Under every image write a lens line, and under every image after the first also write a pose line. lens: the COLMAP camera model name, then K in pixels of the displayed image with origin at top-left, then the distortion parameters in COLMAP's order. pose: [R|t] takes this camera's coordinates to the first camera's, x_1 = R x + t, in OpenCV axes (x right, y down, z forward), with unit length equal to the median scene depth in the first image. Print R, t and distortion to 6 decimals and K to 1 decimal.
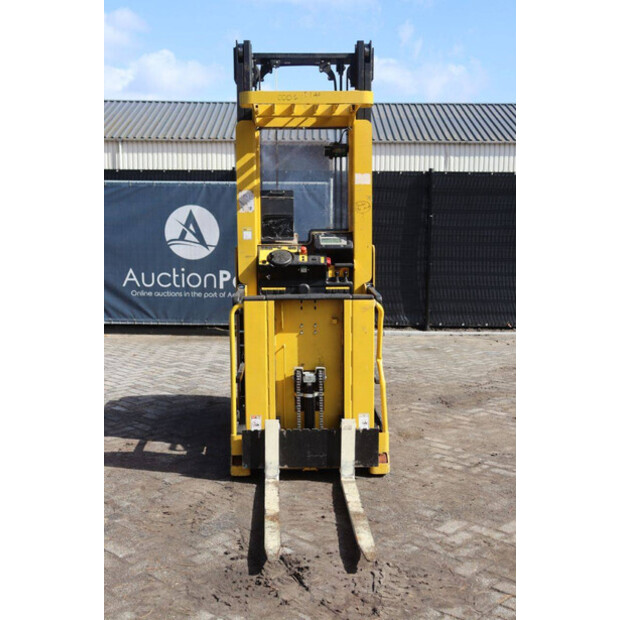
lens RADIAL K [[785.5, 0, 310.0], [0, 785.5, 310.0], [0, 0, 1]] dist [-0.005175, 0.008439]
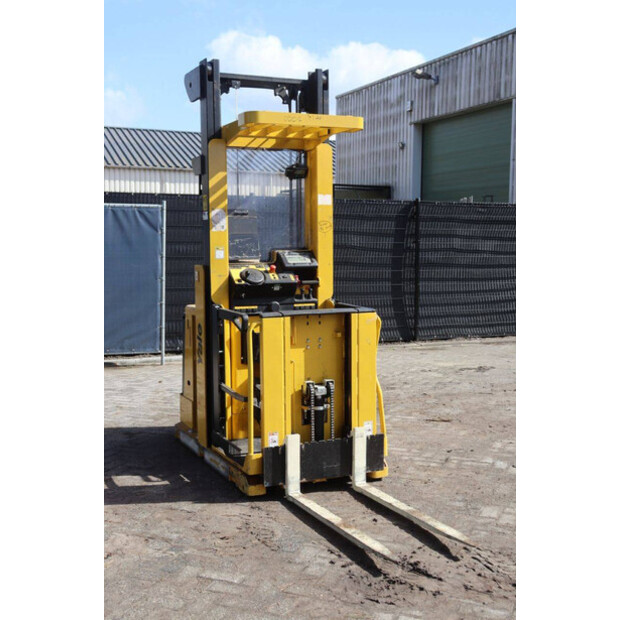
lens RADIAL K [[794.2, 0, 310.0], [0, 794.2, 310.0], [0, 0, 1]] dist [0.003292, 0.015483]
pose [[0.921278, -0.033937, 0.387422, -0.409578], [0.047581, 0.998537, -0.025679, 0.006763], [-0.385983, 0.042091, 0.921545, 0.041534]]
